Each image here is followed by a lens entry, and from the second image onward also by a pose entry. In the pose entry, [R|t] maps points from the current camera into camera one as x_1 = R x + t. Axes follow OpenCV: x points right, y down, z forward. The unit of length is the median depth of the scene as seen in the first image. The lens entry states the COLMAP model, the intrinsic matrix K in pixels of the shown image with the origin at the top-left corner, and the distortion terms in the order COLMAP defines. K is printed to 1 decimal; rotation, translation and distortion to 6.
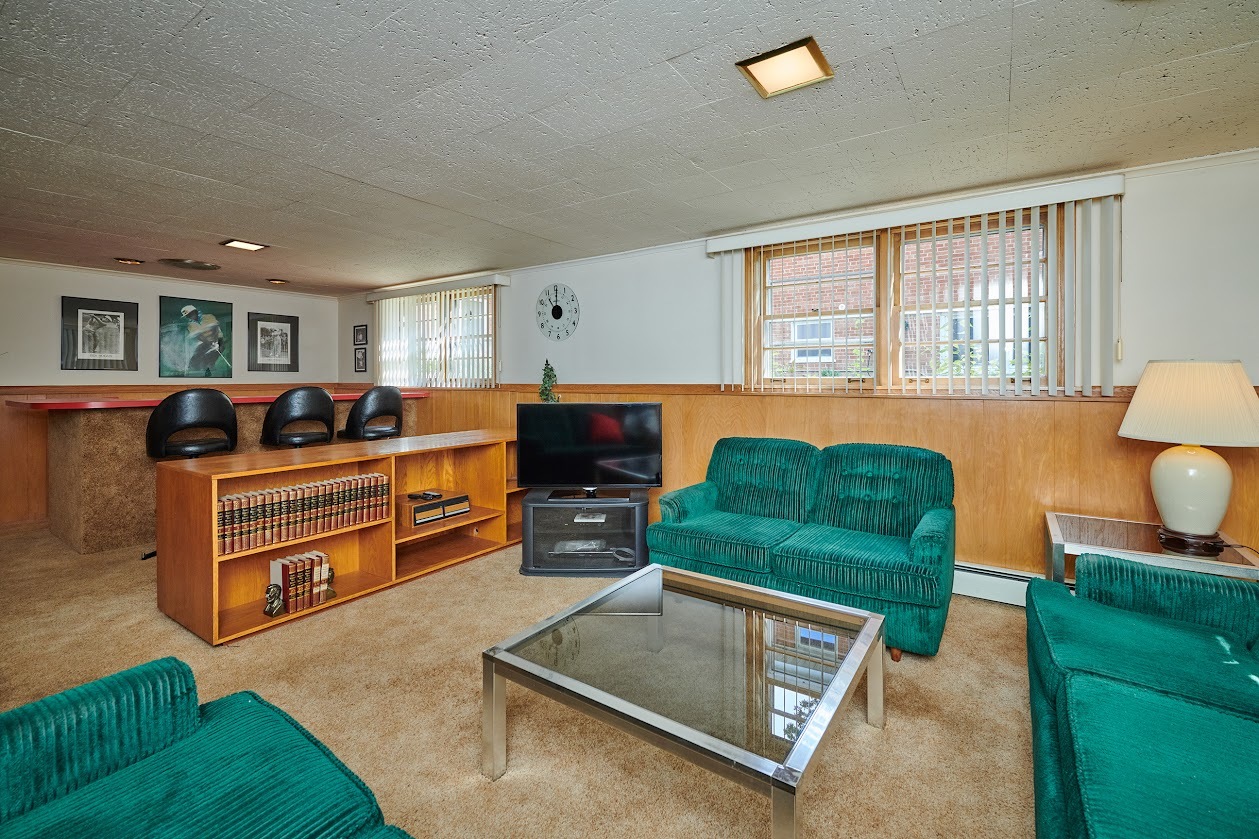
lens RADIAL K [[541.7, 0, 637.5], [0, 541.7, 377.3], [0, 0, 1]] dist [-0.003121, -0.000105]
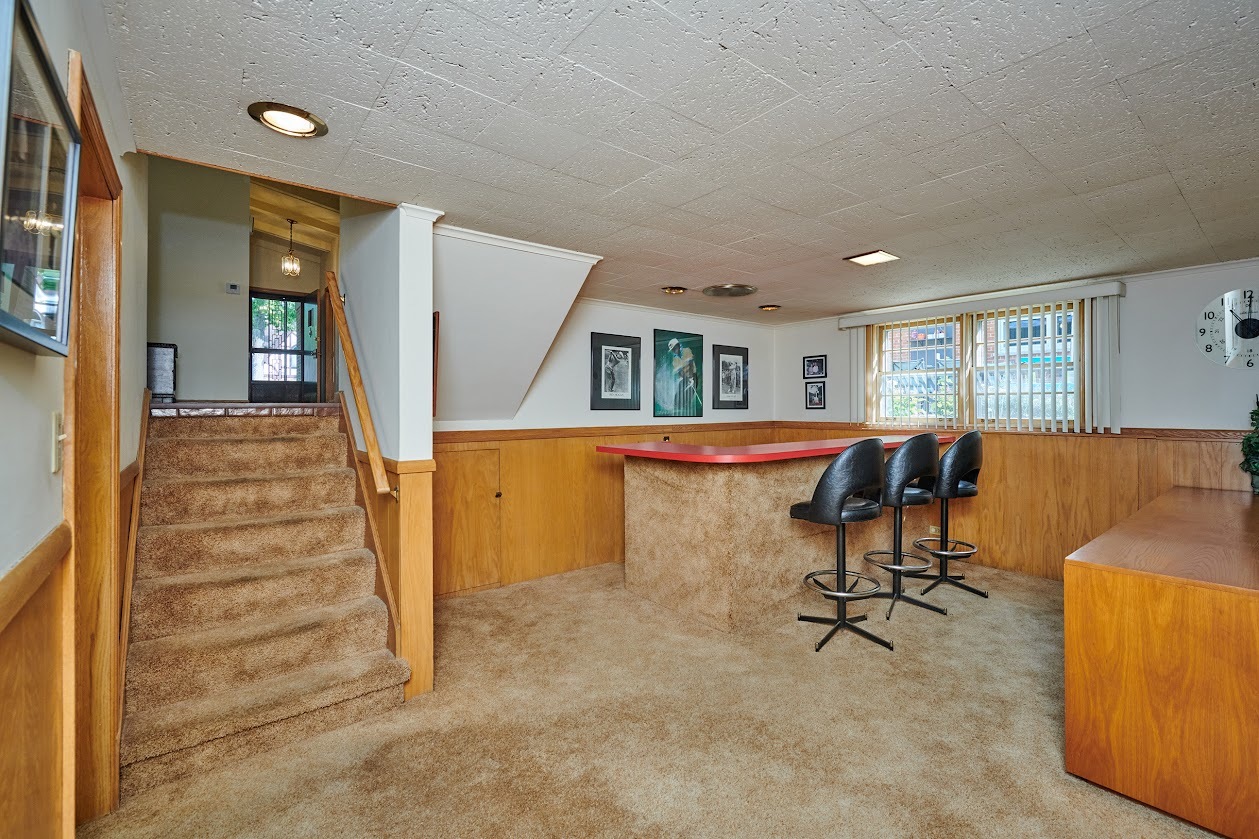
lens RADIAL K [[541.7, 0, 634.3], [0, 541.7, 409.2], [0, 0, 1]] dist [-0.003121, -0.000105]
pose [[0.959277, 0.000992, -0.282466, -0.633924], [0.001238, 0.999969, 0.007716, -0.020023], [0.282465, -0.007751, 0.959246, 0.098230]]
